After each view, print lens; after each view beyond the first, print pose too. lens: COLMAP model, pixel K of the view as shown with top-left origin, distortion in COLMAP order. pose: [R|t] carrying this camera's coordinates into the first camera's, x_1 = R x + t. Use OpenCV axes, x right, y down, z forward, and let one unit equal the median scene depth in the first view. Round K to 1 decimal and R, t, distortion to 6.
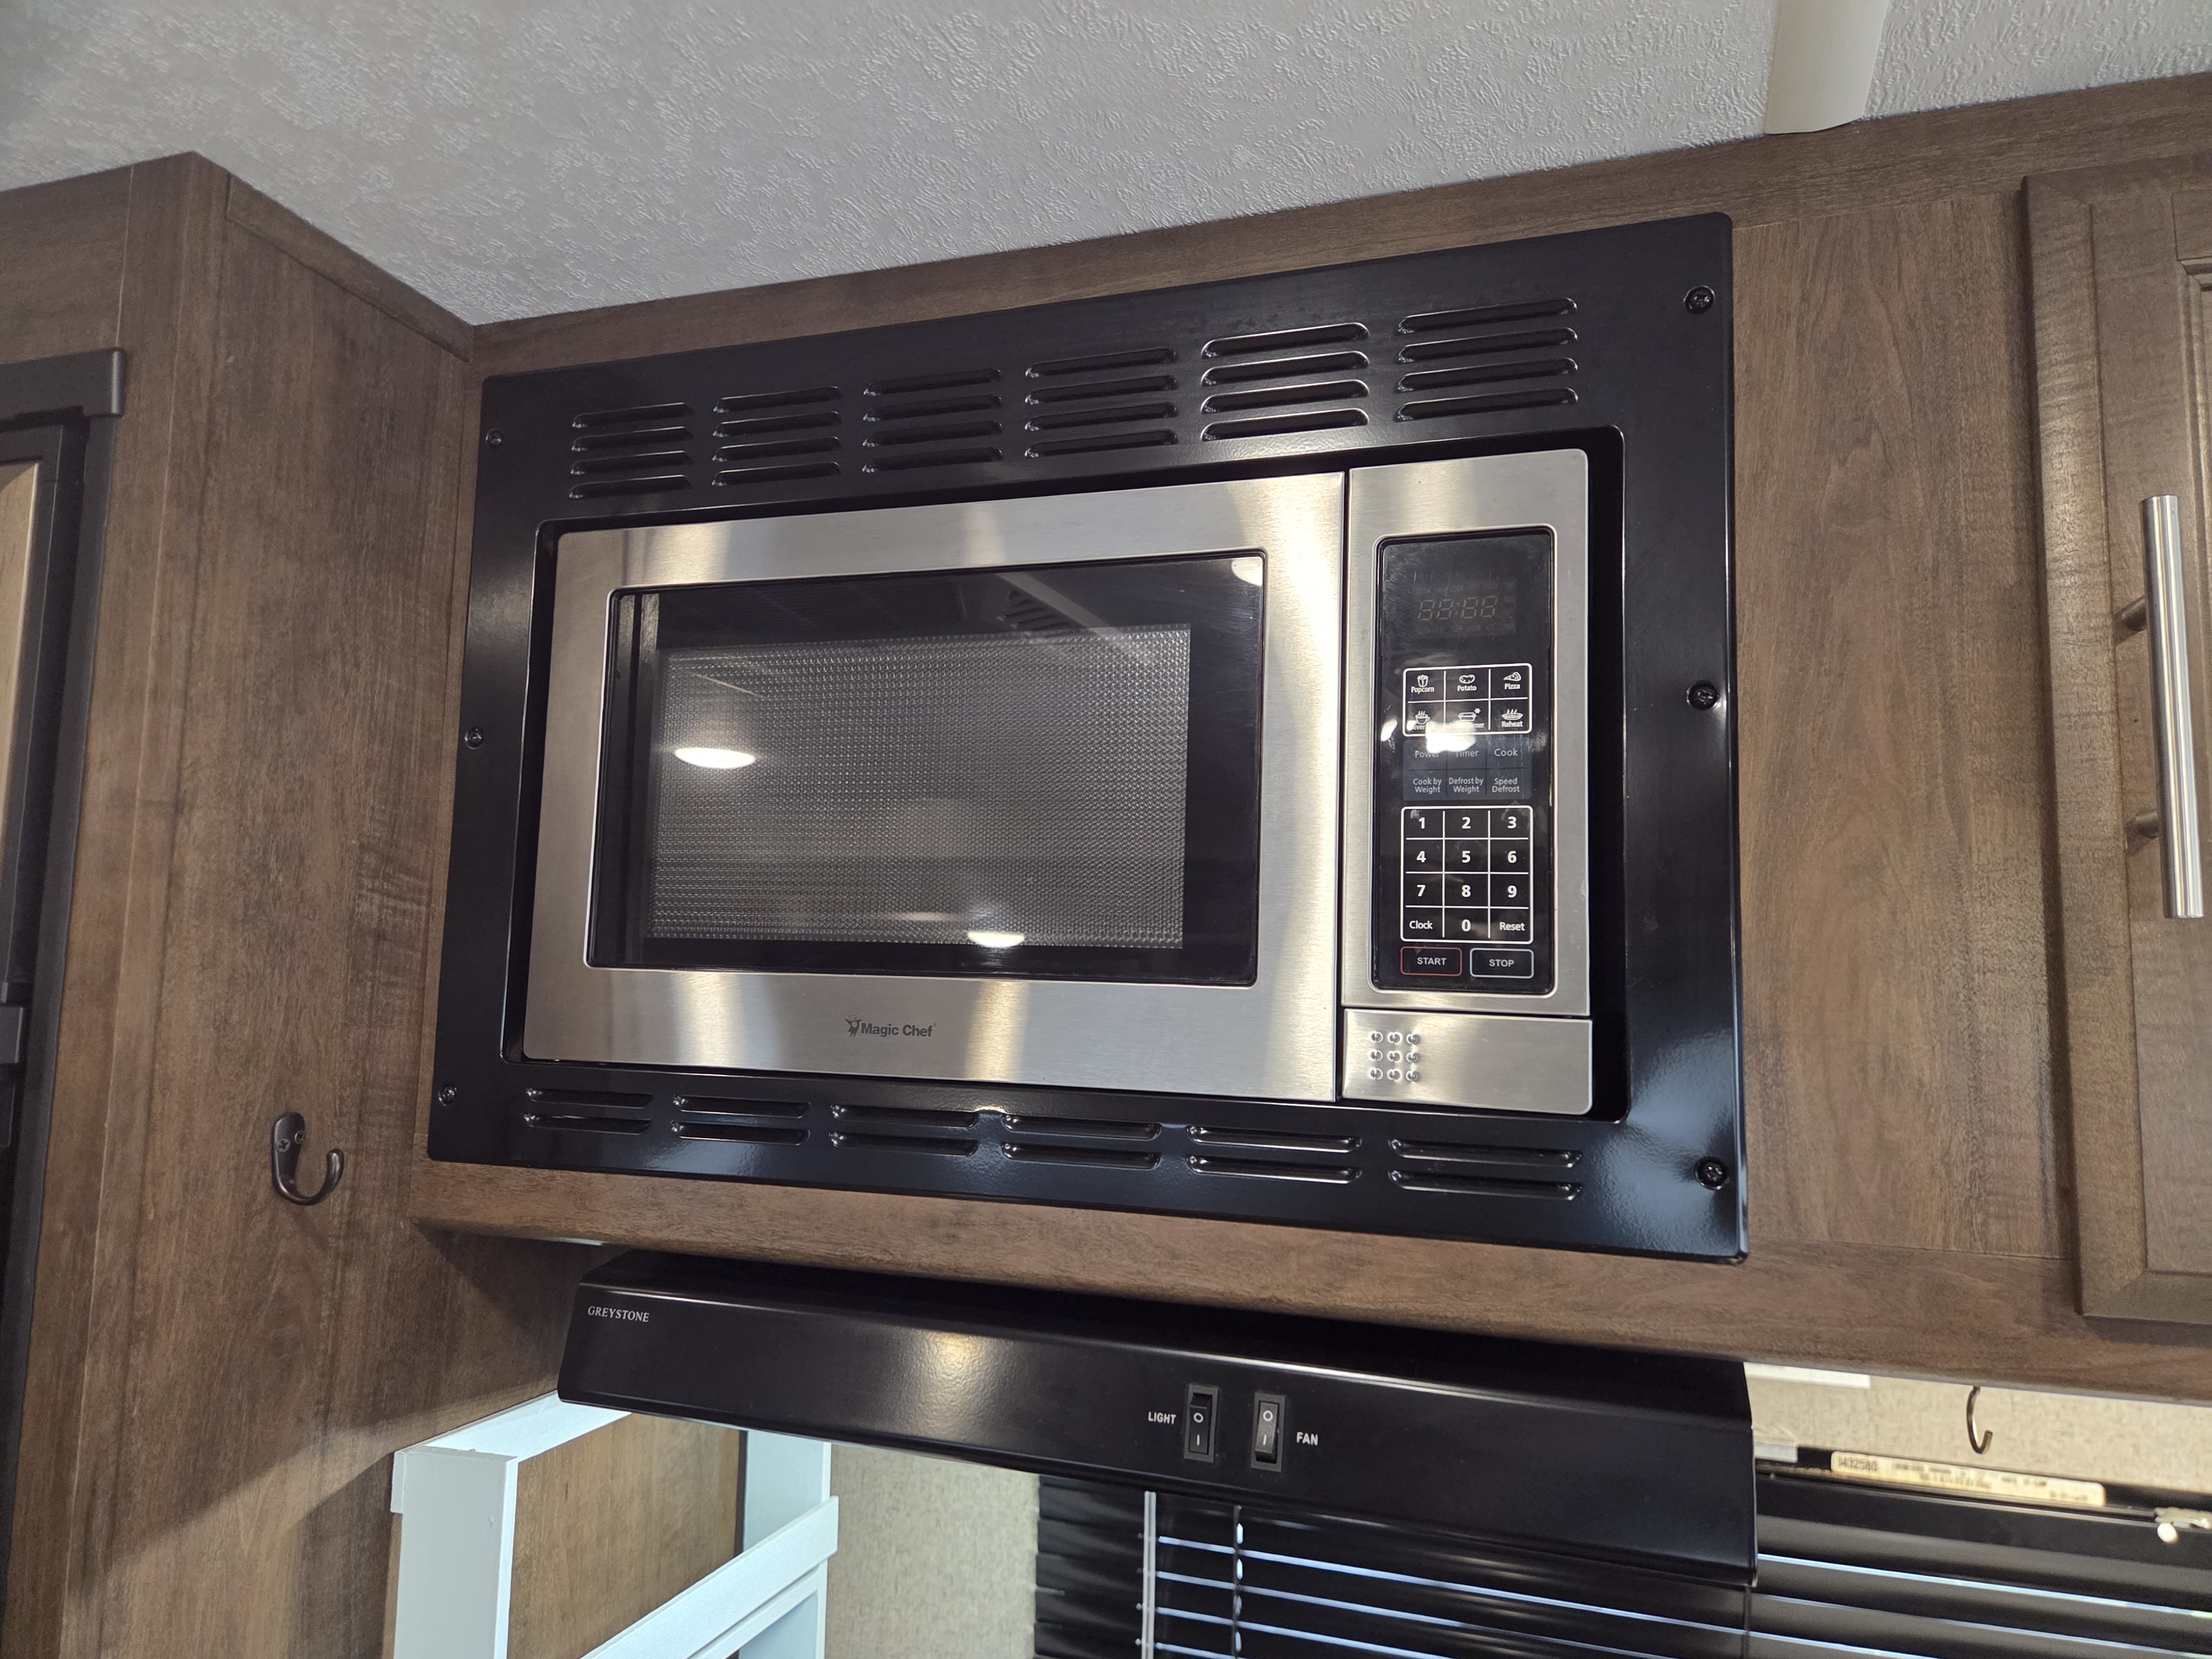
lens RADIAL K [[1499.4, 0, 1117.0], [0, 1499.4, 838.0], [0, 0, 1]] dist [0.087835, -0.078327]
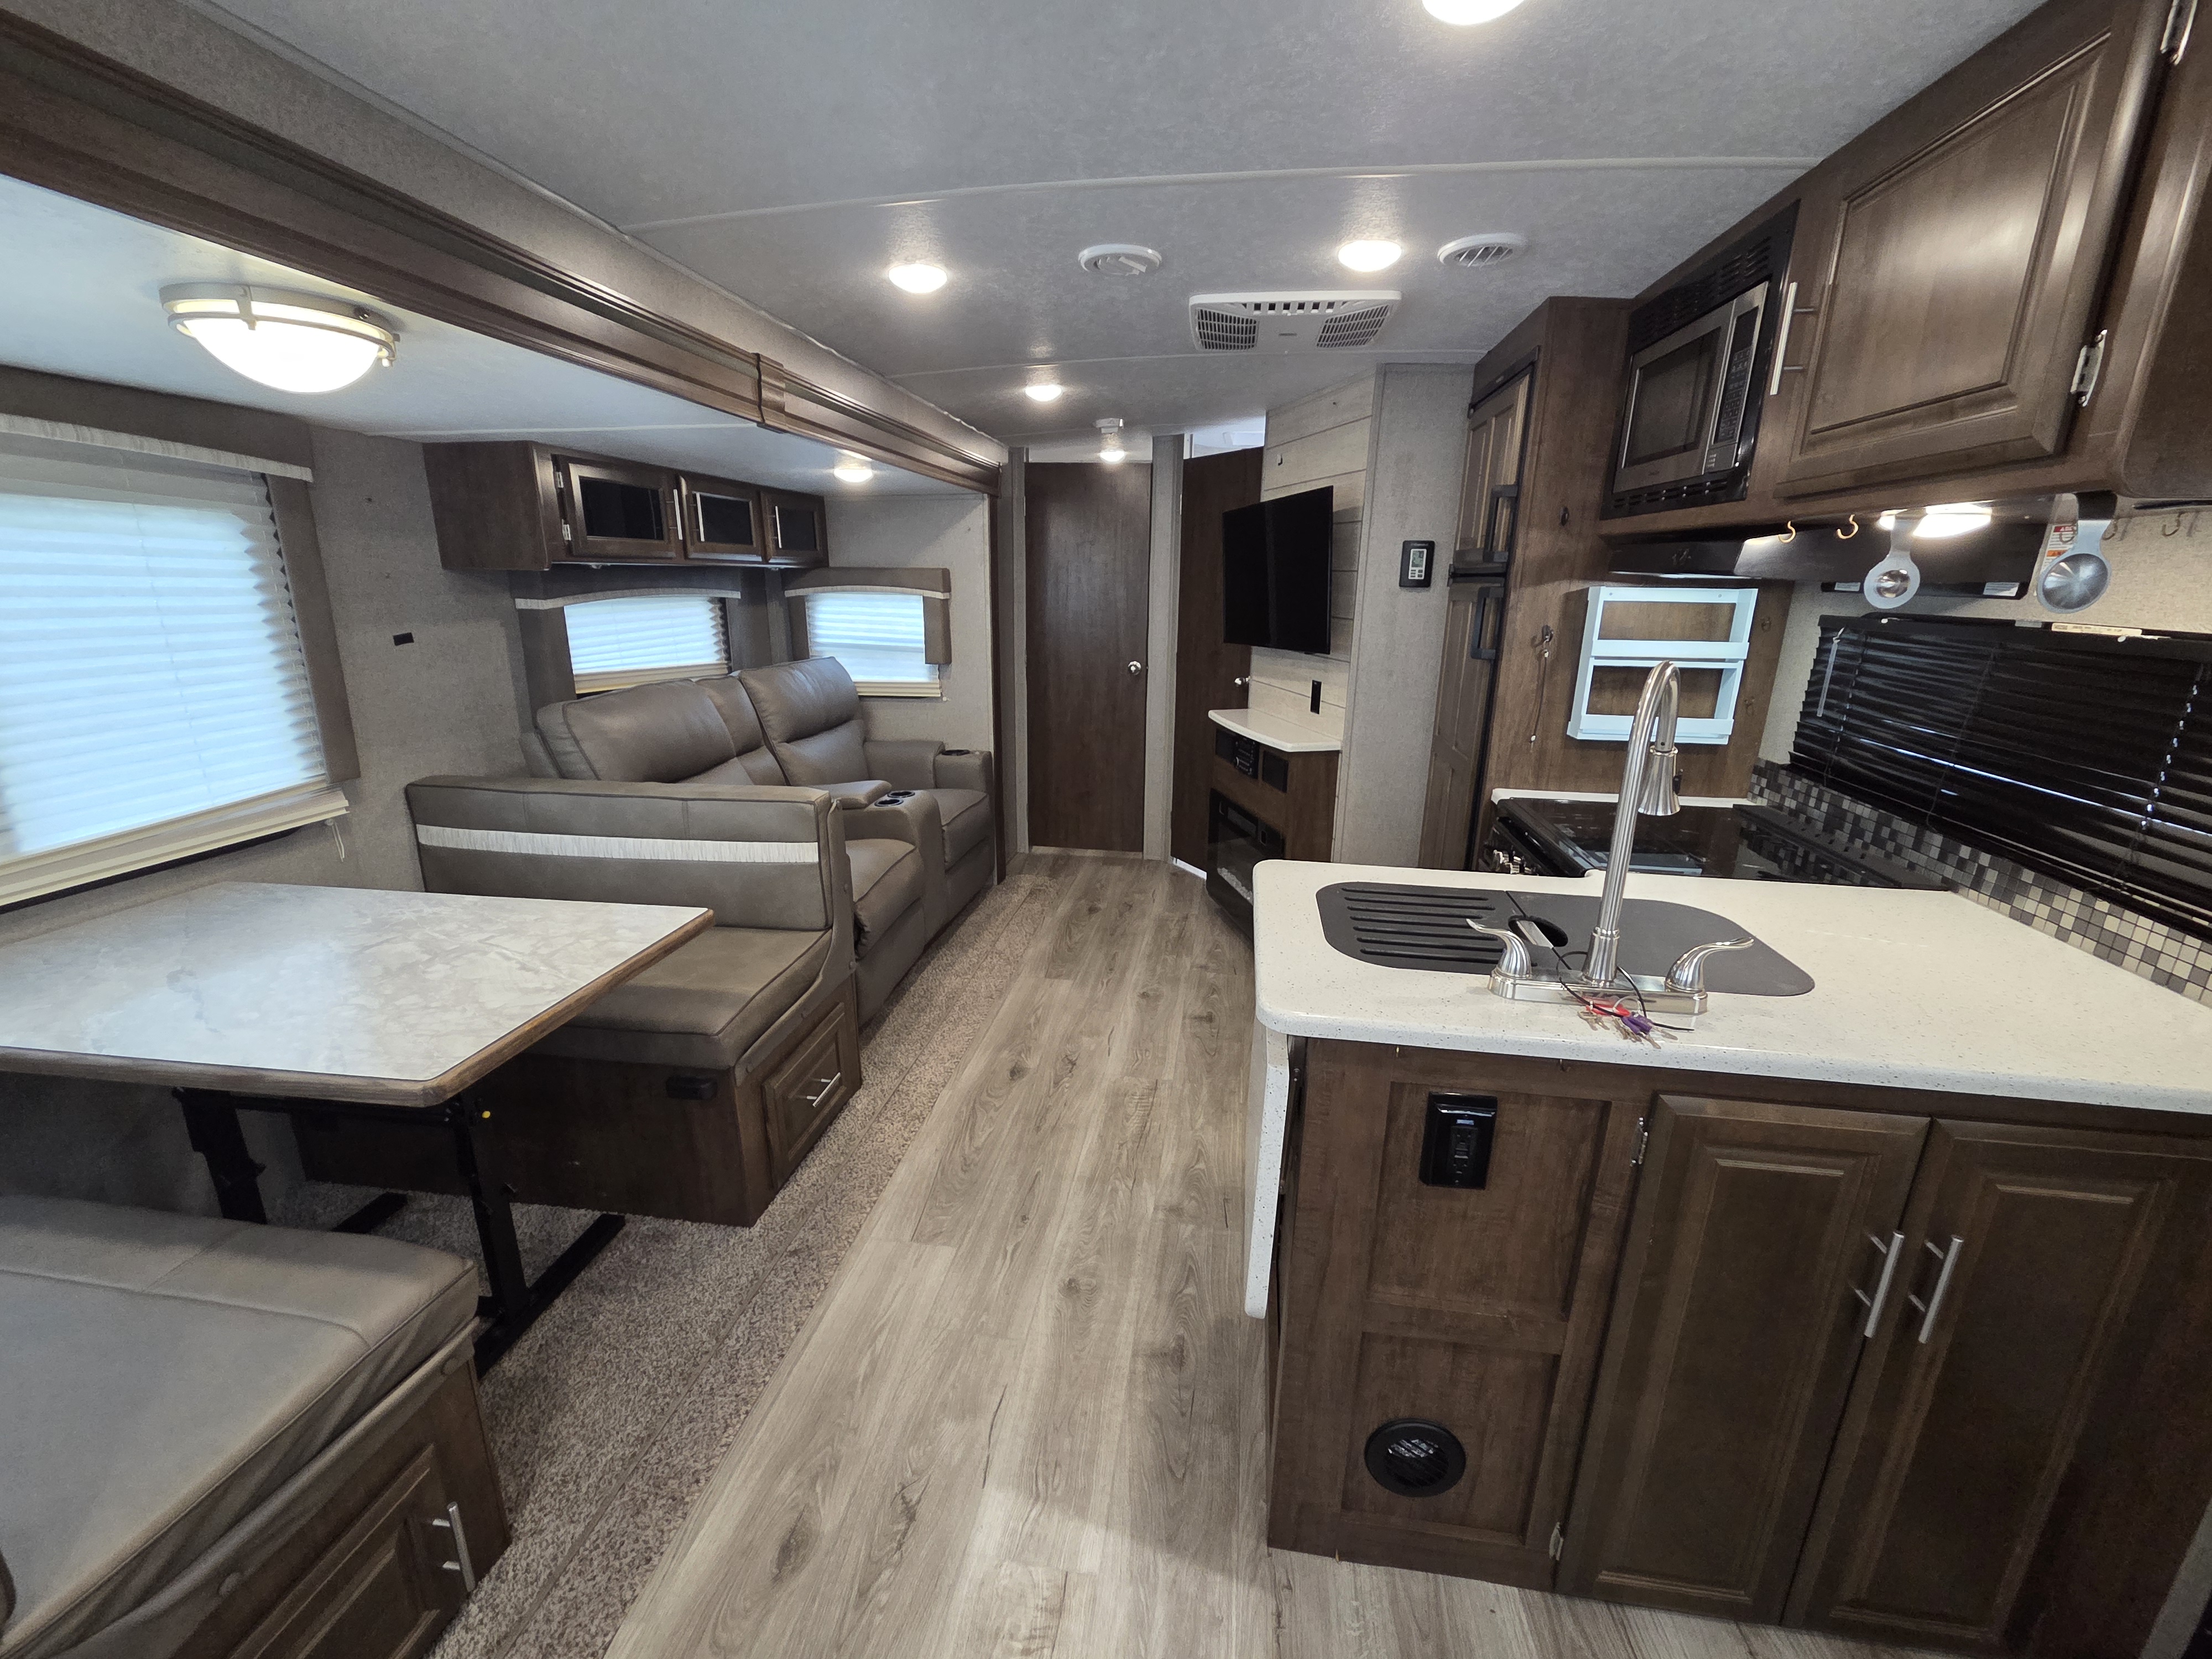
lens RADIAL K [[897.5, 0, 1106.2], [0, 897.5, 829.5], [0, 0, 1]] dist [-0.001959, -0.000356]
pose [[0.183473, 0.254111, -0.949613, 2.250623], [0.079347, 0.959031, 0.271962, 0.286796], [0.979817, -0.125247, 0.155794, -1.038736]]
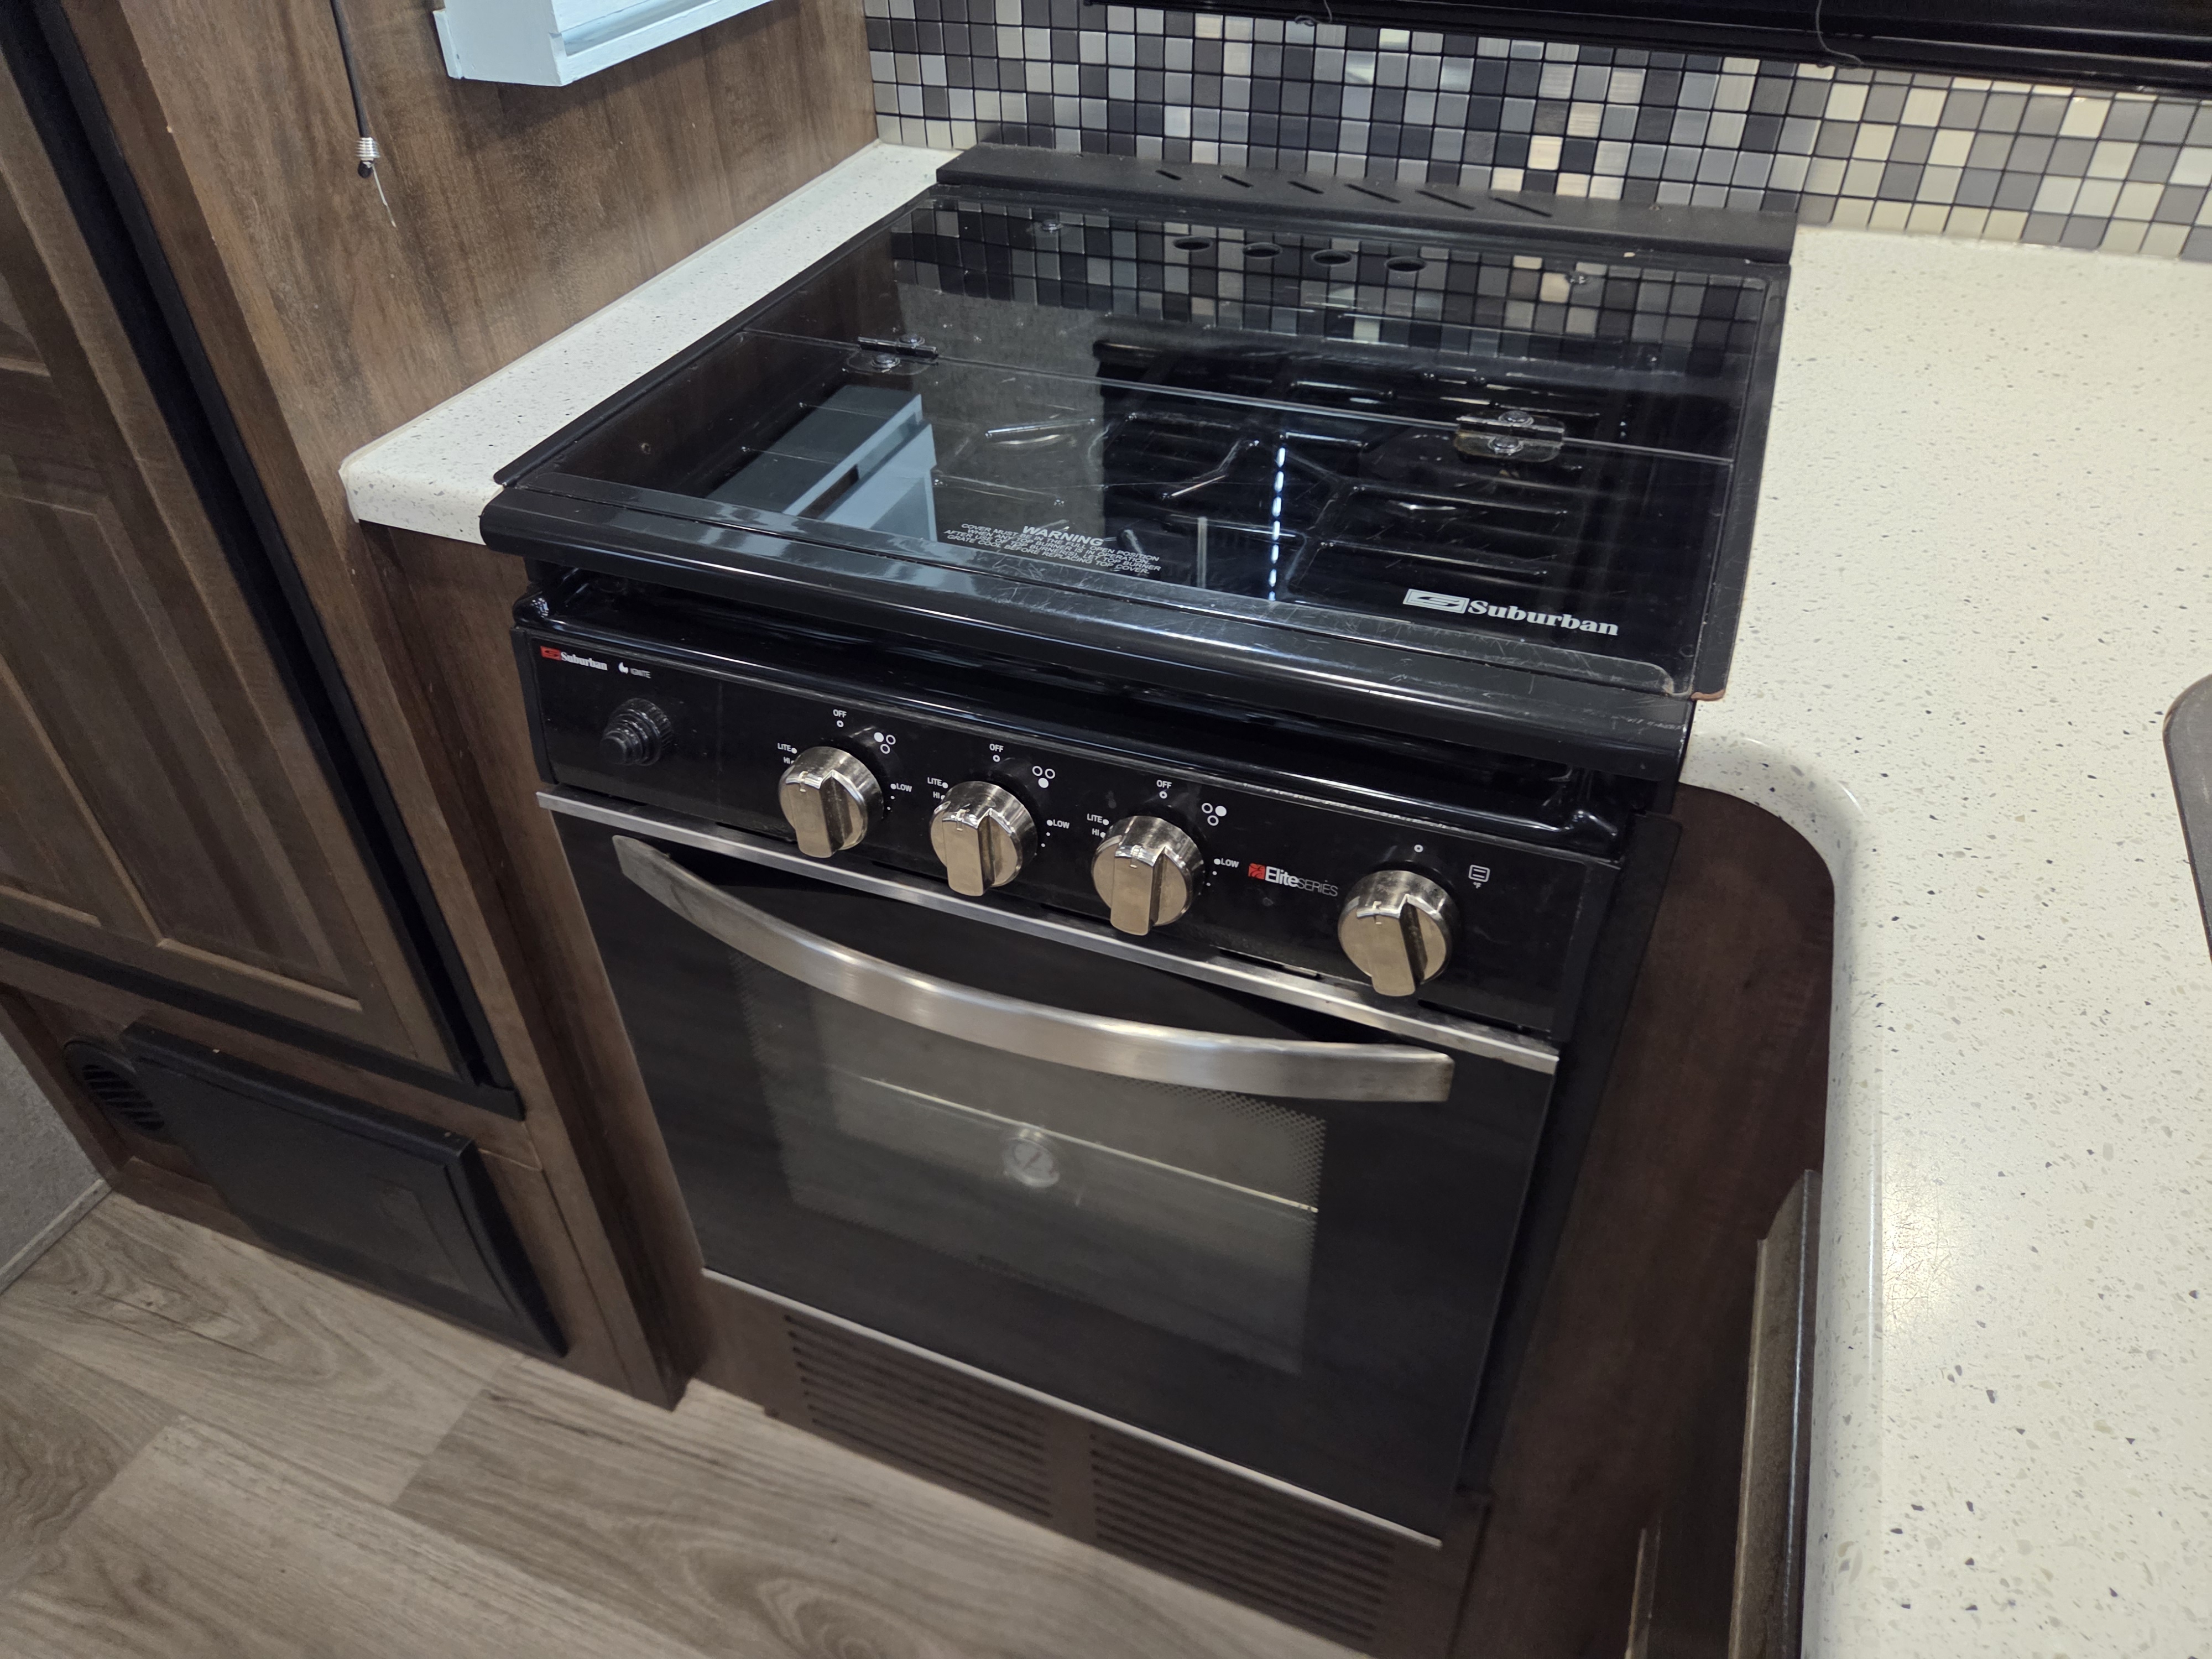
lens RADIAL K [[1504.4, 0, 1080.1], [0, 1504.4, 834.4], [0, 0, 1]] dist [0.064350, -0.072307]
pose [[0.996961, 0.001905, -0.077884, 0.018676], [0.053586, 0.708892, 0.703279, 0.578305], [0.056551, -0.705315, 0.706635, -0.089346]]
